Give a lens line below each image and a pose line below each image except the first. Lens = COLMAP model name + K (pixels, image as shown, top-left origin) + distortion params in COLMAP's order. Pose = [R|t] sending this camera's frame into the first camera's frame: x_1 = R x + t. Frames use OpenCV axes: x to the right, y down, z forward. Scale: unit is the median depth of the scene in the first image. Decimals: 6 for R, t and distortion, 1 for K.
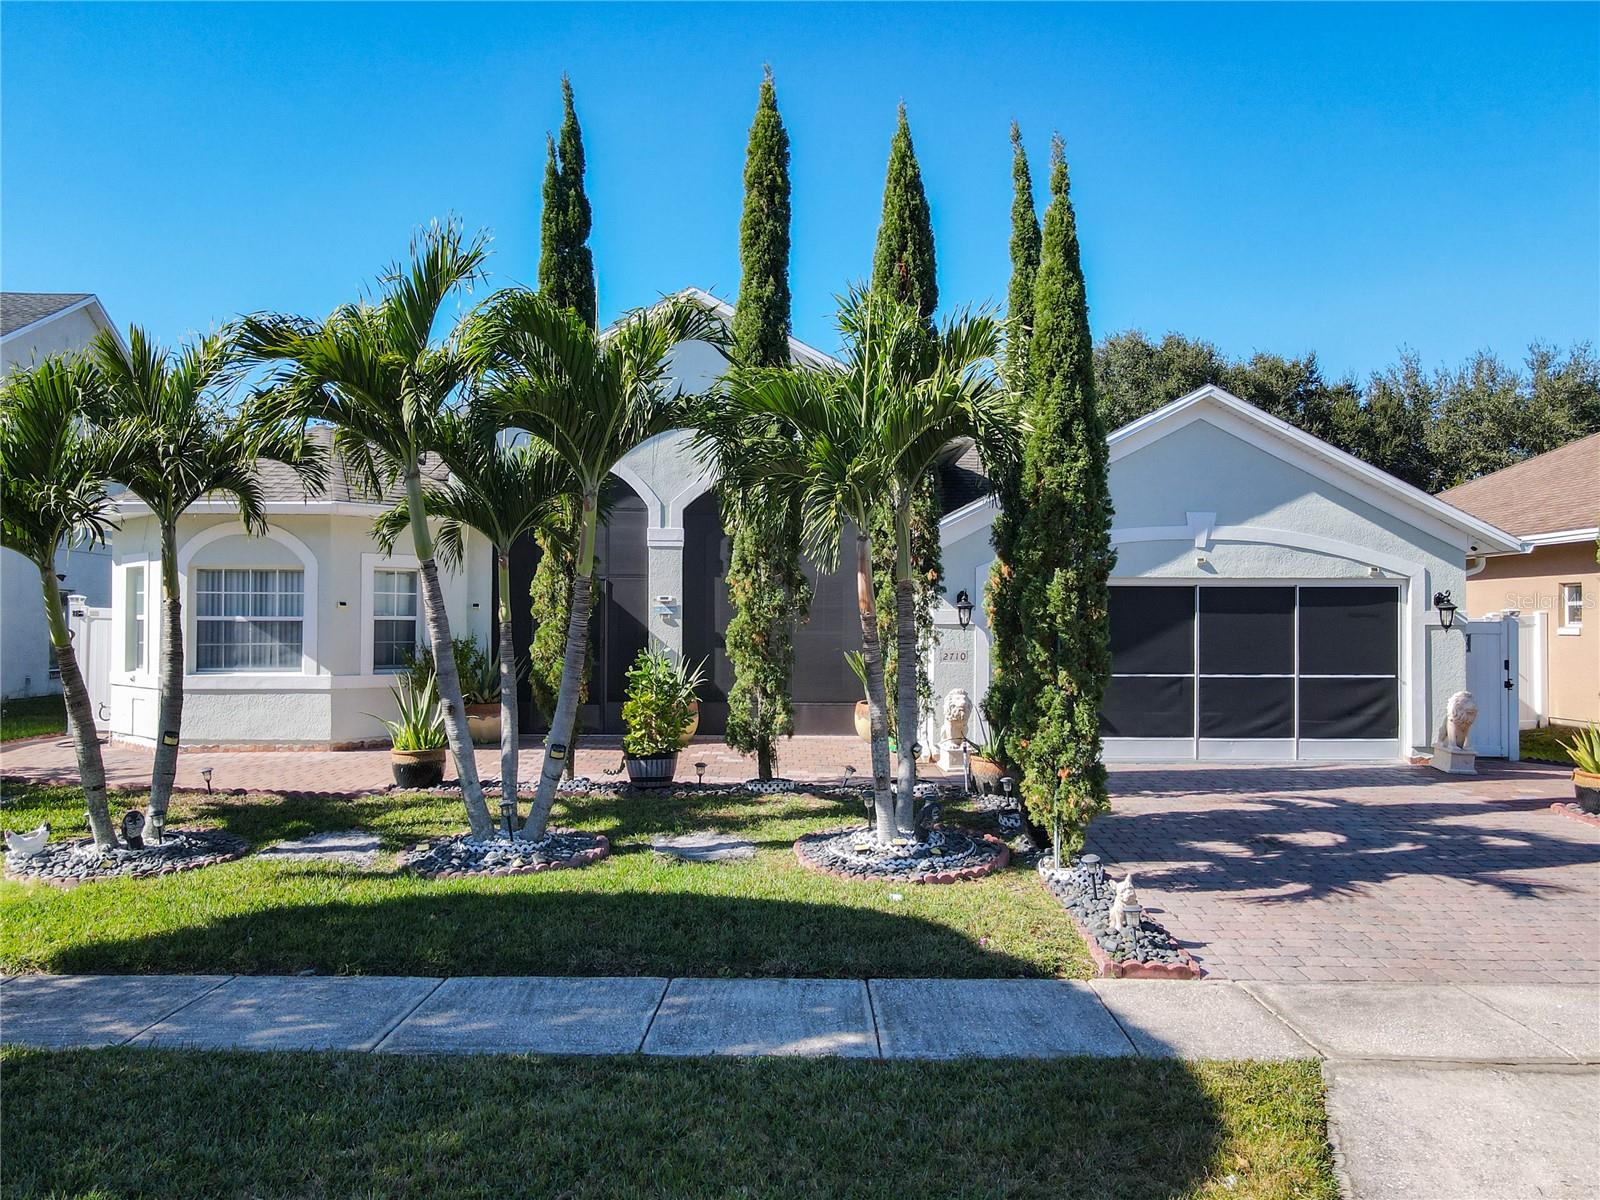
lens RADIAL K [[1133.7, 0, 790.7], [0, 1133.7, 595.4], [0, 0, 1]] dist [0.013194, 0.004101]
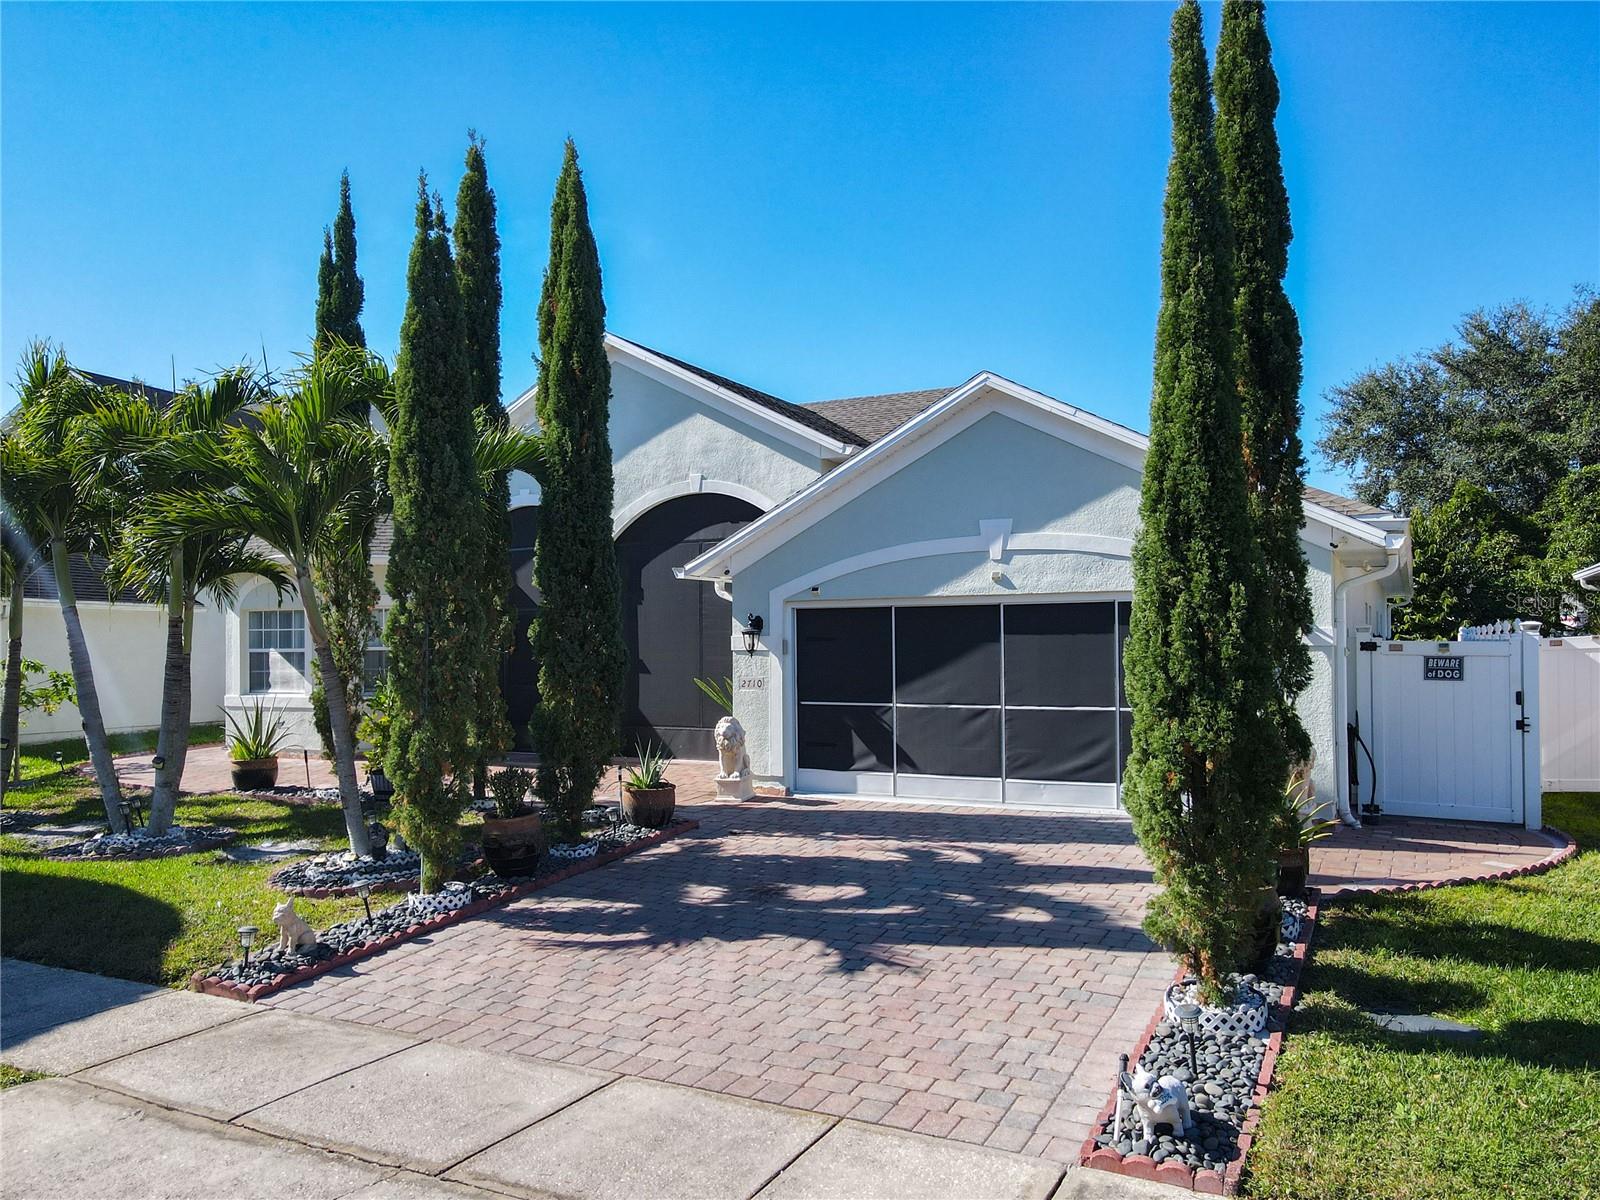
lens RADIAL K [[1133.7, 0, 799.3], [0, 1133.7, 607.2], [0, 0, 1]] dist [0.013194, 0.004101]
pose [[0.893839, -0.026098, -0.447628, 0.614422], [0.019379, 0.999620, -0.019585, 0.008794], [0.447969, 0.008831, 0.894005, 0.154931]]
